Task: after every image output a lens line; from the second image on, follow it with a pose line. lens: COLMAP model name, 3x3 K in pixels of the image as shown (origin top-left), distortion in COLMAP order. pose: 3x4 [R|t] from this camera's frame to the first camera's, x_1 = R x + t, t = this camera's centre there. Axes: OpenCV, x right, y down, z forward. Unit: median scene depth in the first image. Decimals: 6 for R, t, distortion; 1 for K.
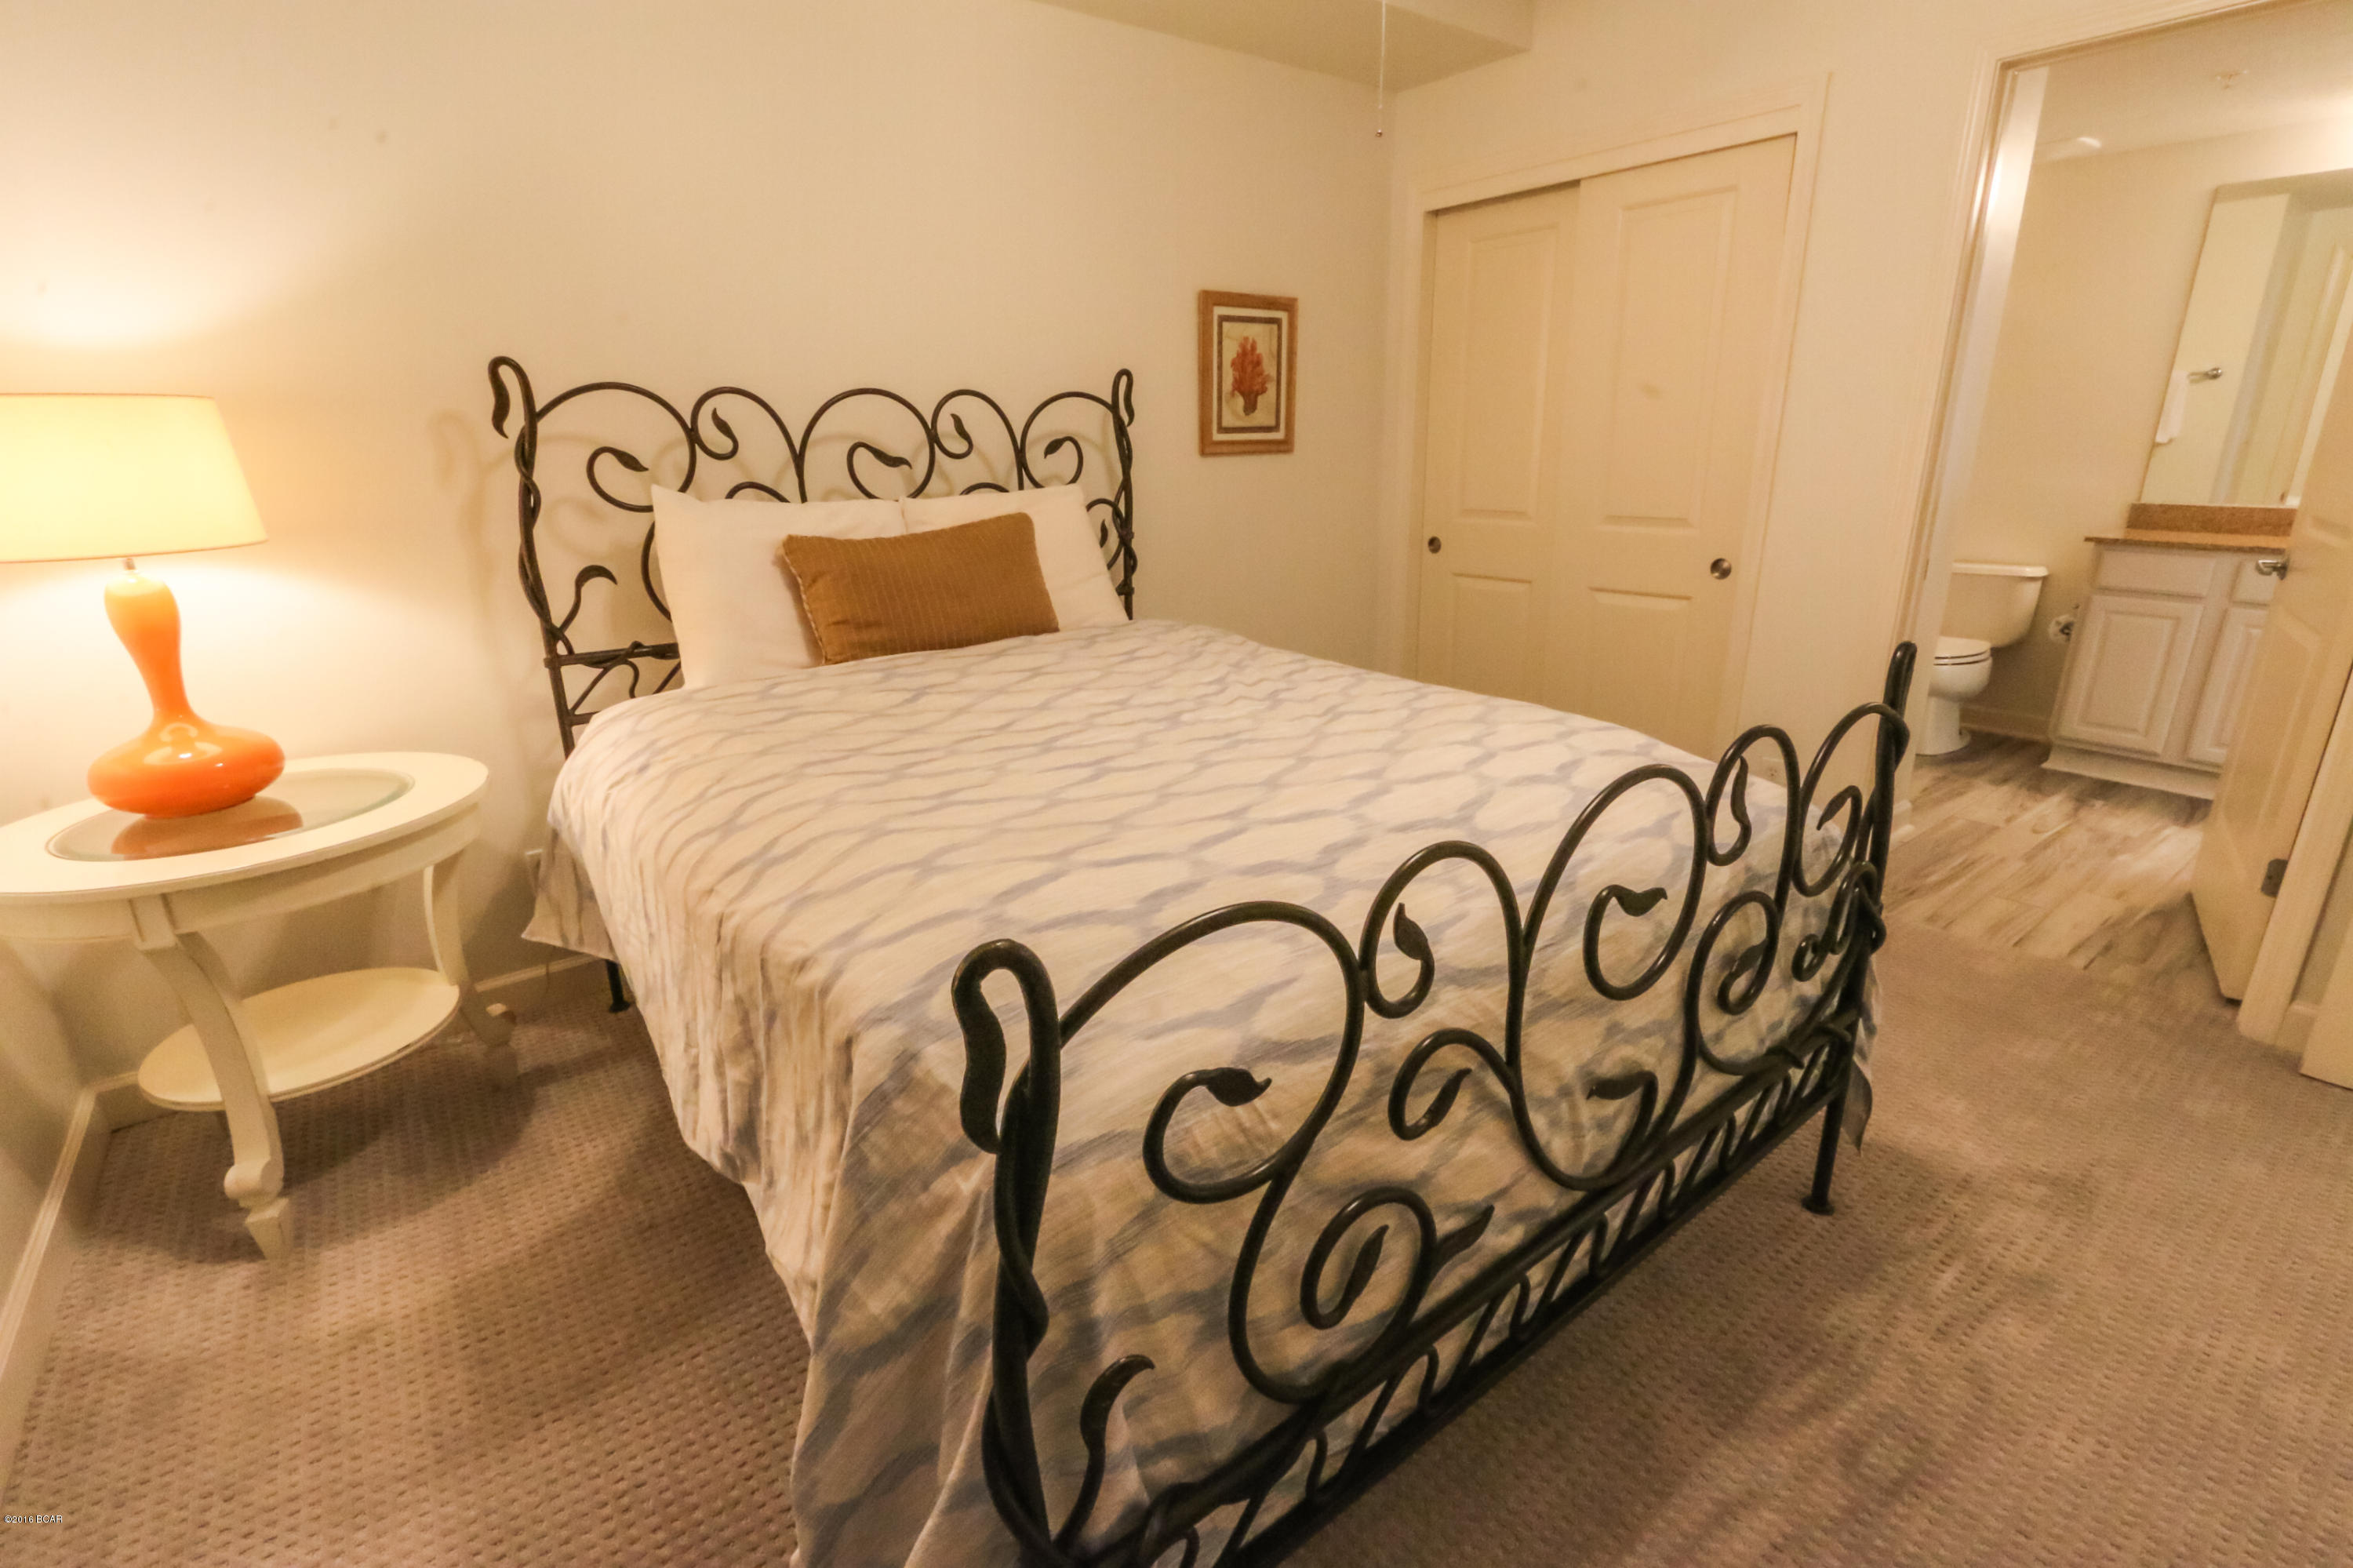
lens RADIAL K [[1080.4, 0, 1189.5], [0, 1080.4, 771.2], [0, 0, 1]] dist [-0.020485, 0.004250]
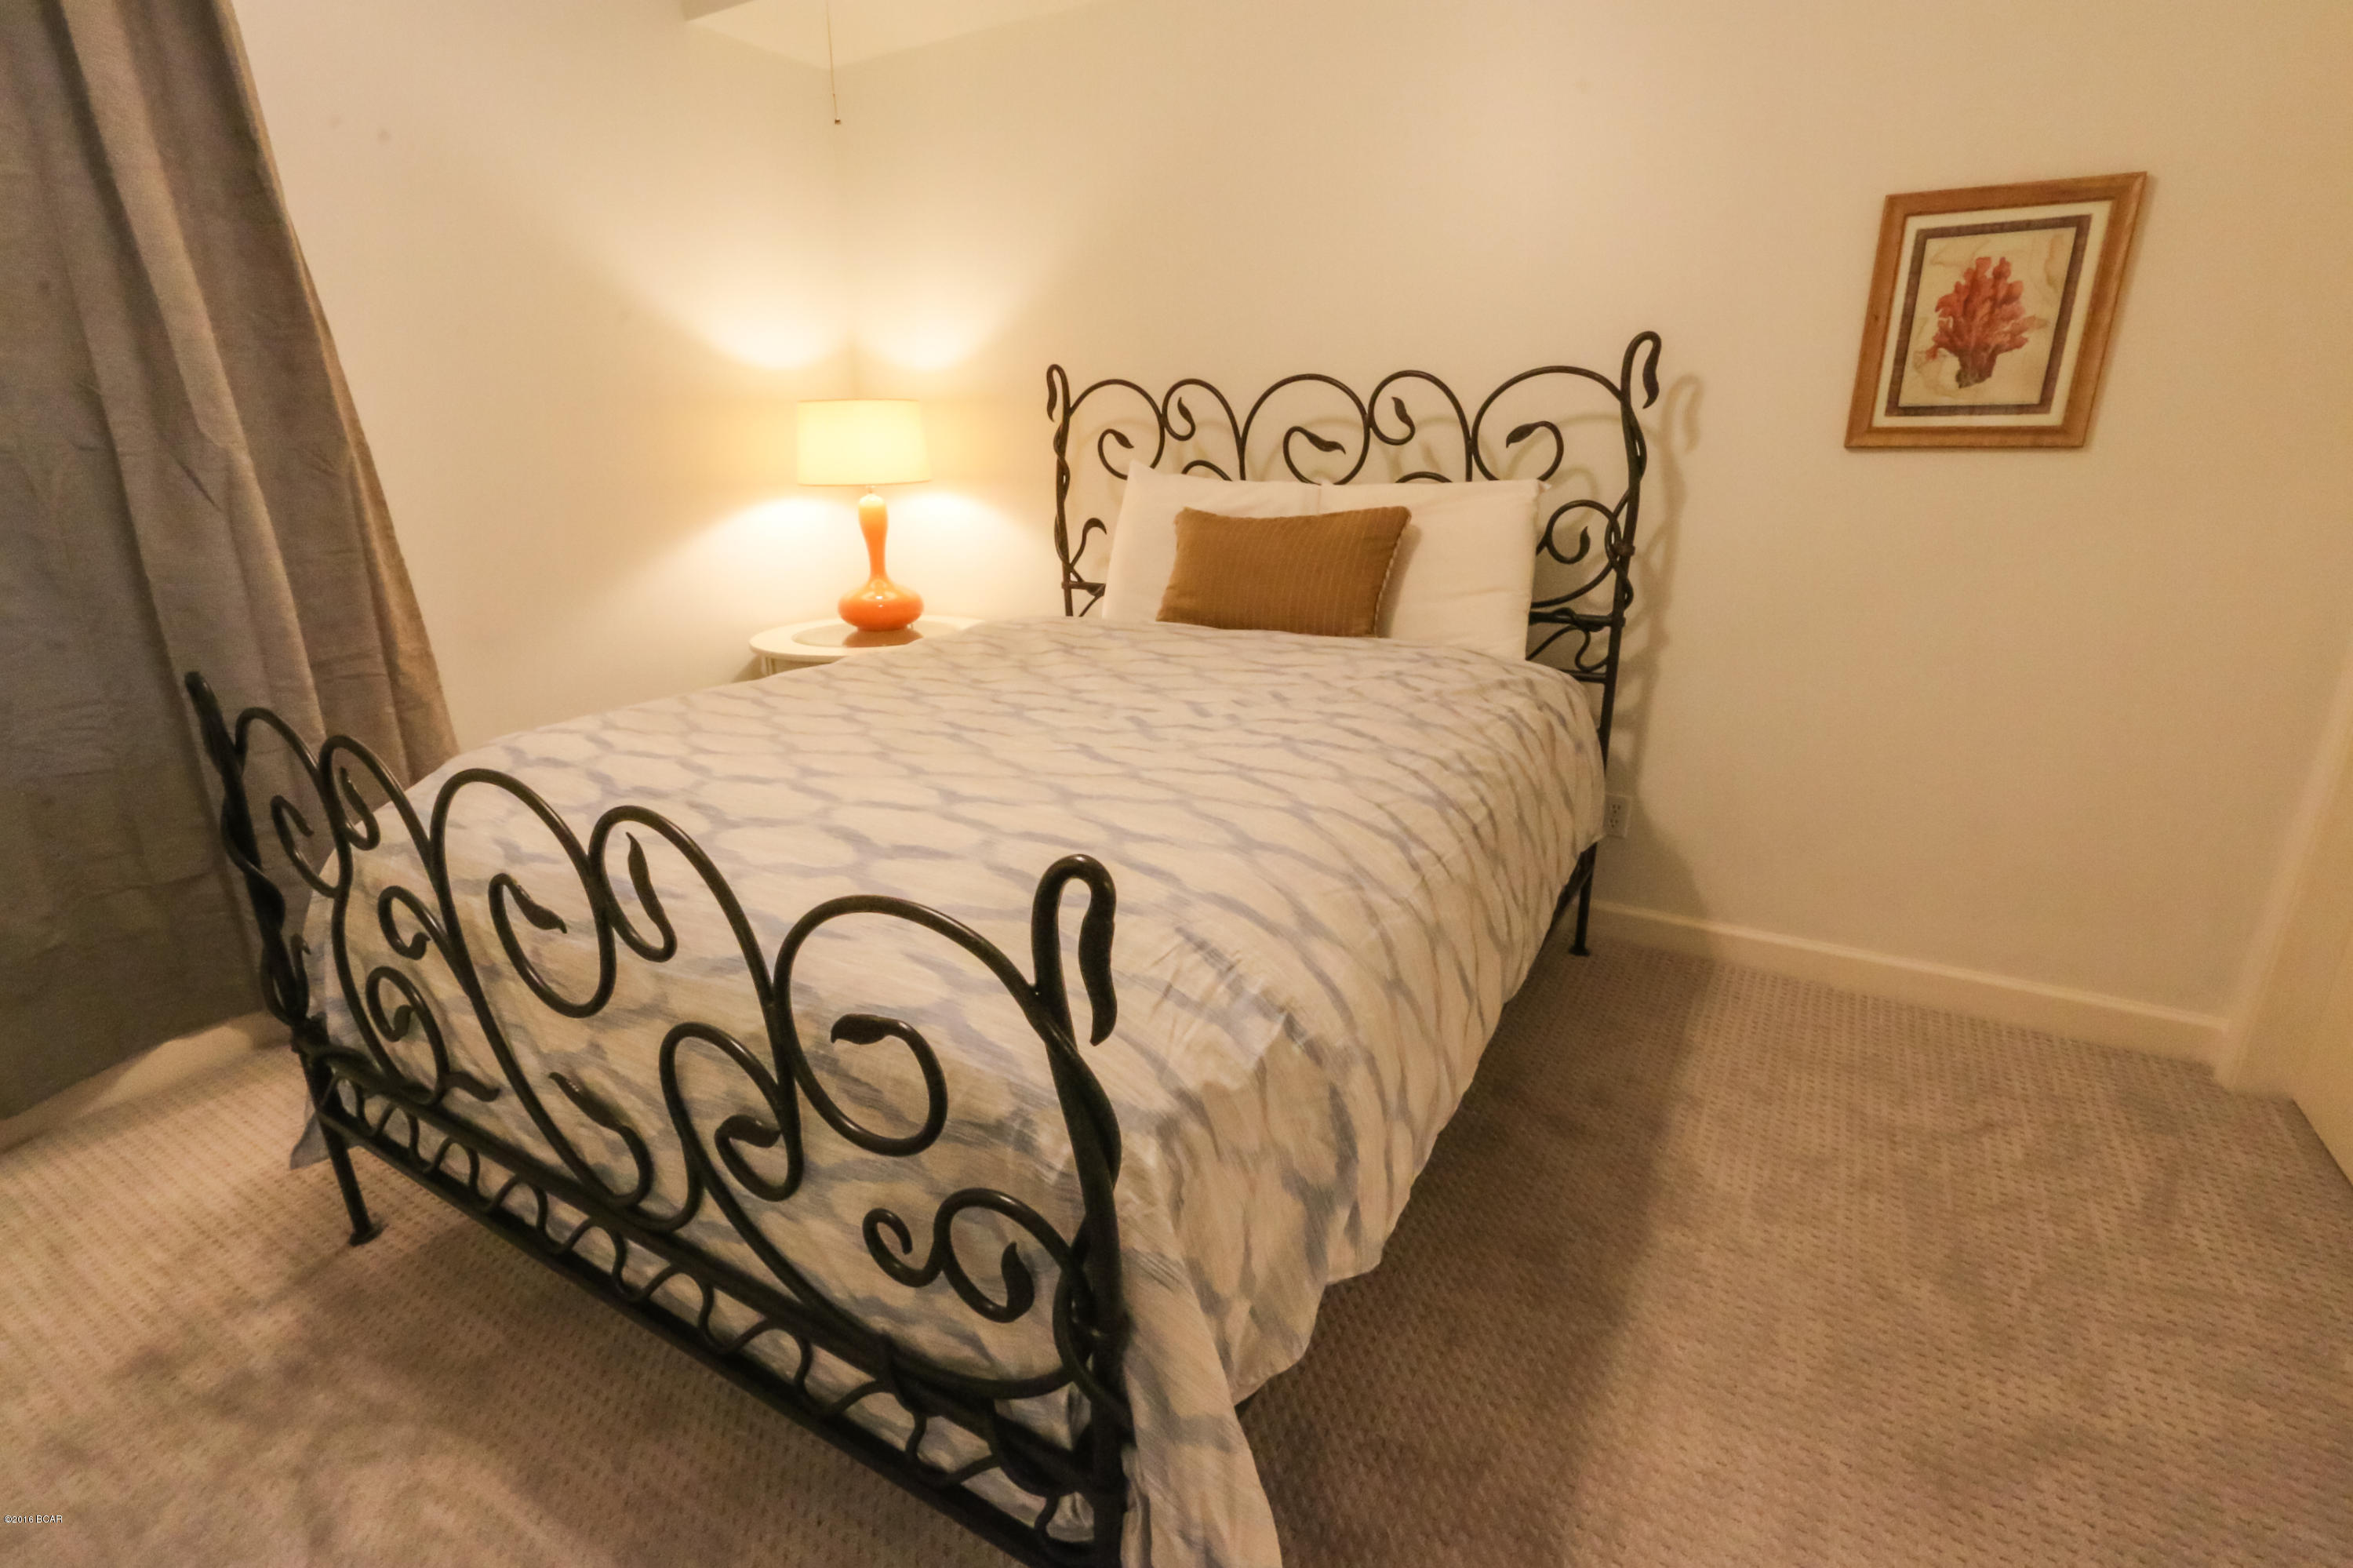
lens RADIAL K [[1080.4, 0, 1195.4], [0, 1080.4, 800.5], [0, 0, 1]] dist [-0.020485, 0.004250]
pose [[0.376093, 0.309744, -0.873277, 0.699292], [-0.267350, 0.938663, 0.217797, -0.168796], [0.887174, 0.151559, 0.435835, 0.519560]]
